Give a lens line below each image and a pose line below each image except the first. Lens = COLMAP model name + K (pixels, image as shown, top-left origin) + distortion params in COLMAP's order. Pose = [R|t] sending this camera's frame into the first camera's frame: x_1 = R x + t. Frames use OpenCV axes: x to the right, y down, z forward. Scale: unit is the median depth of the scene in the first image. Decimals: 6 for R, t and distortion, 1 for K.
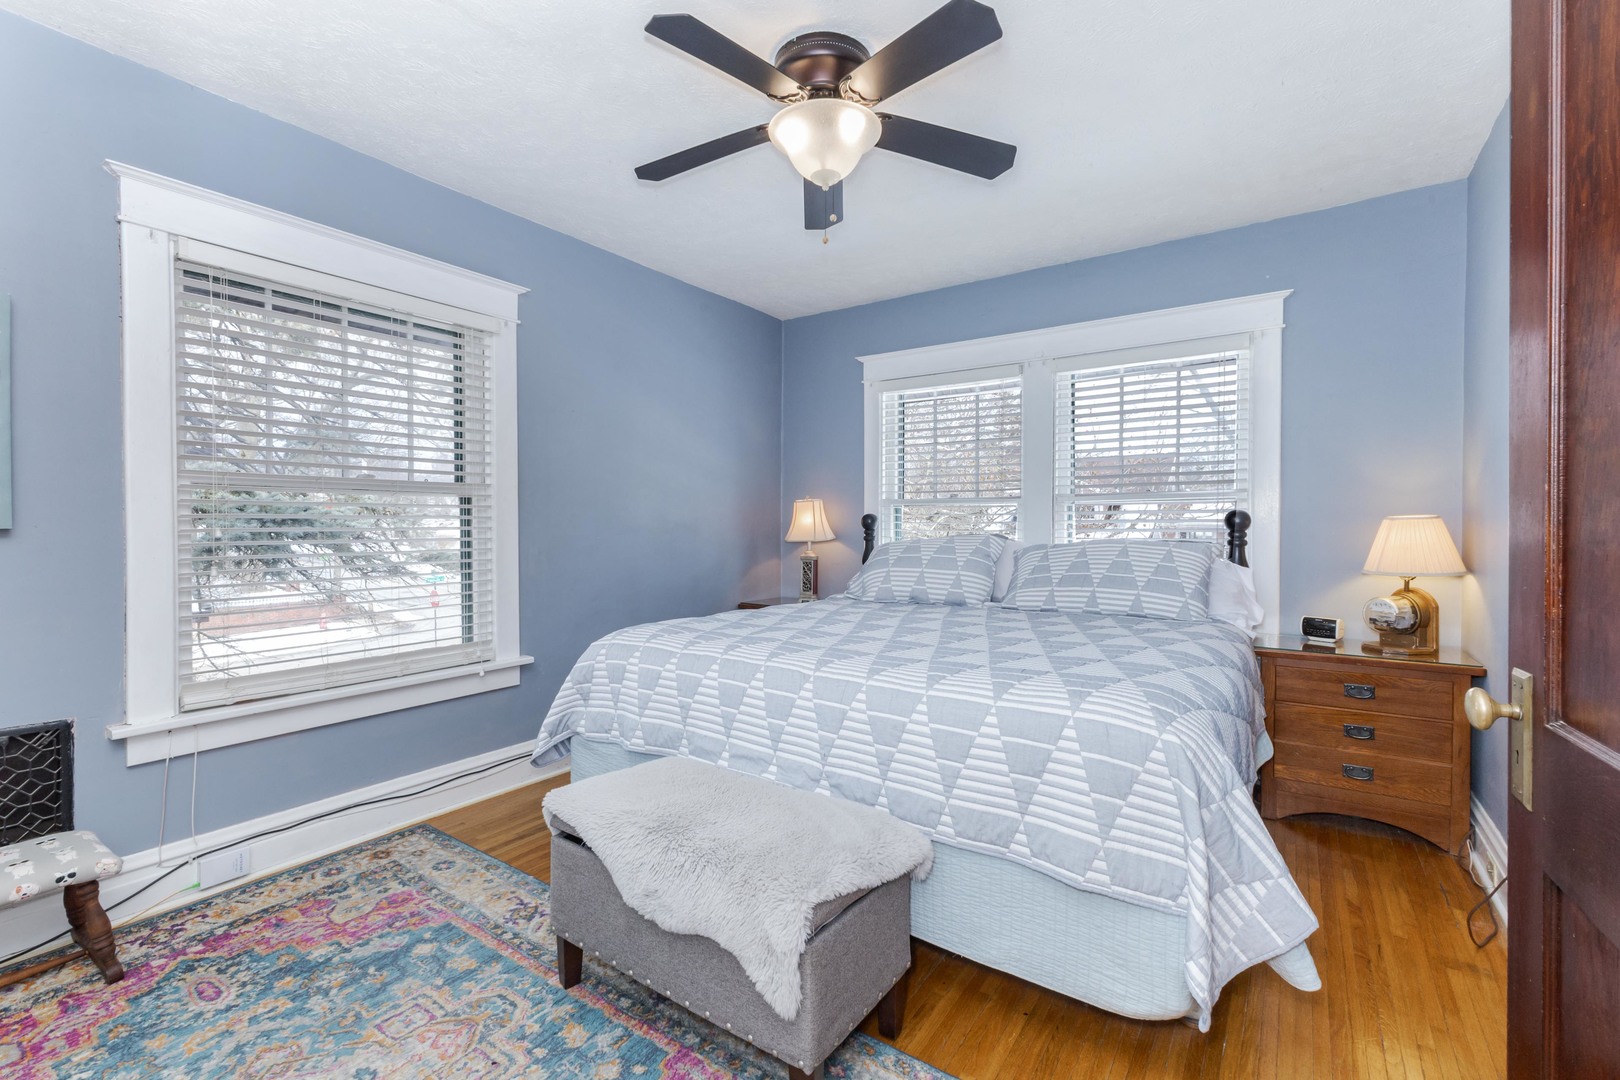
lens RADIAL K [[695.6, 0, 800.1], [0, 695.6, 525.5], [0, 0, 1]] dist [-0.000657, -0.000022]
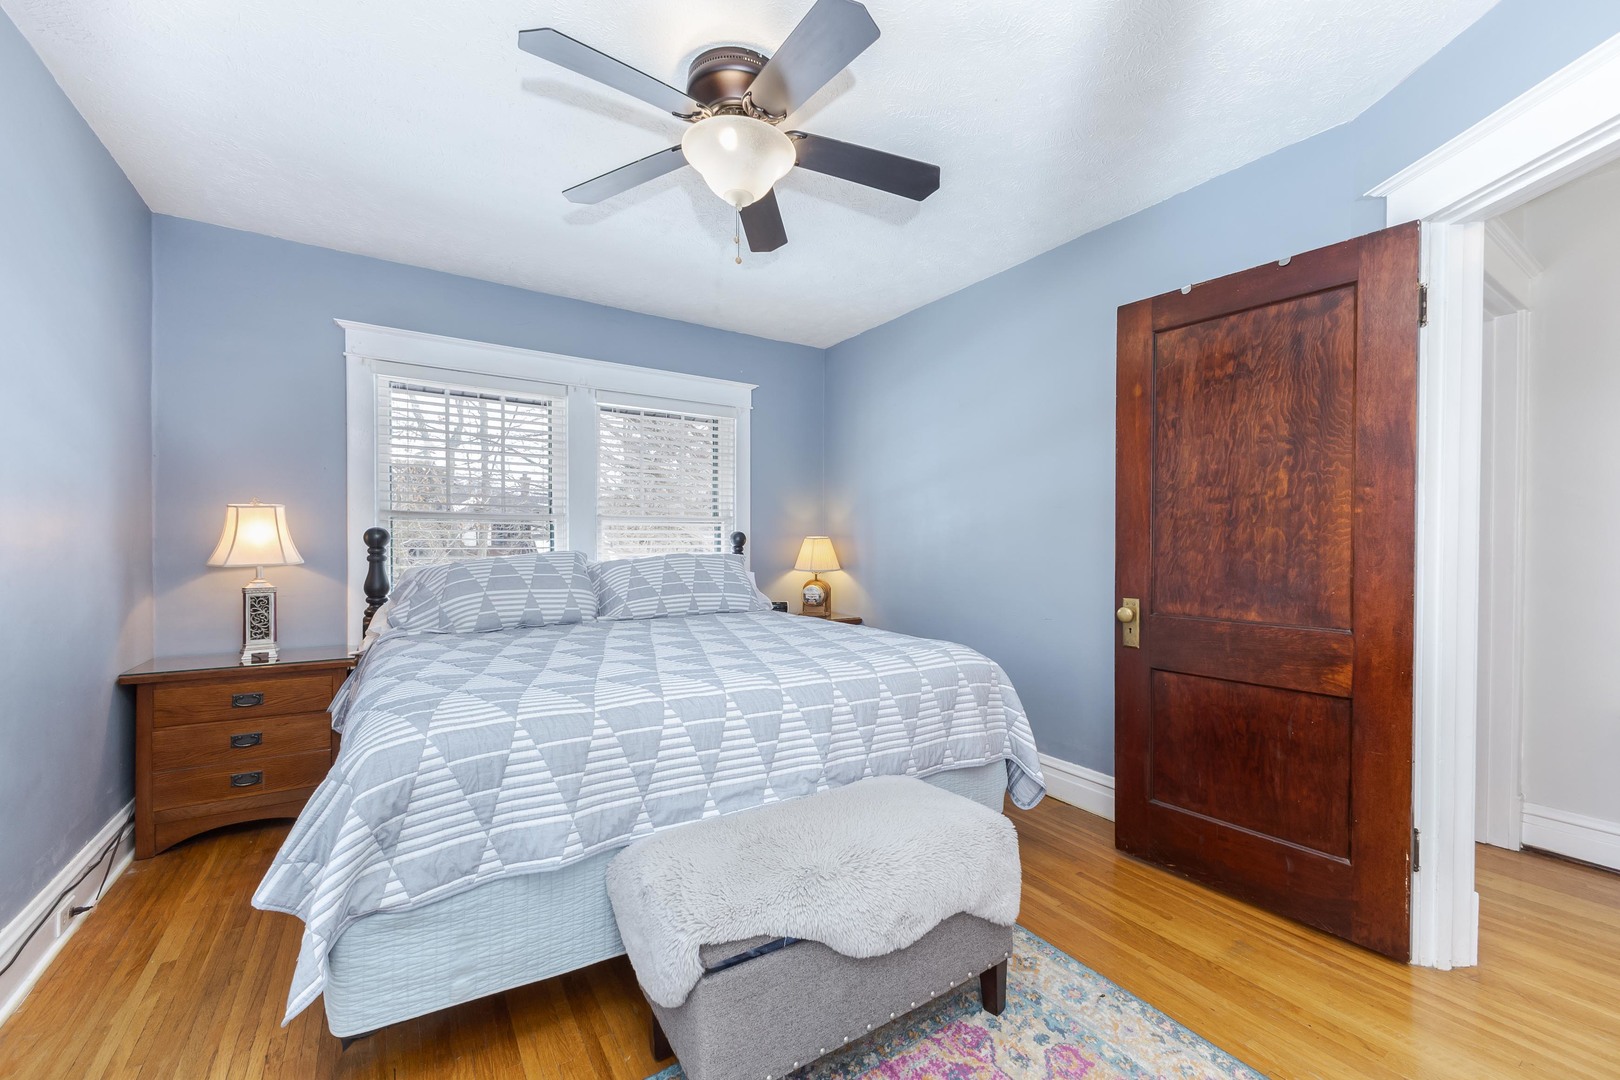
lens RADIAL K [[646.6, 0, 801.0], [0, 646.6, 544.7], [0, 0, 1]] dist [0.001344, 0.000122]
pose [[0.373605, -0.004501, 0.927577, -0.574641], [-0.001190, 0.999985, 0.005332, -0.002698], [-0.927587, -0.003096, 0.373594, 0.408859]]
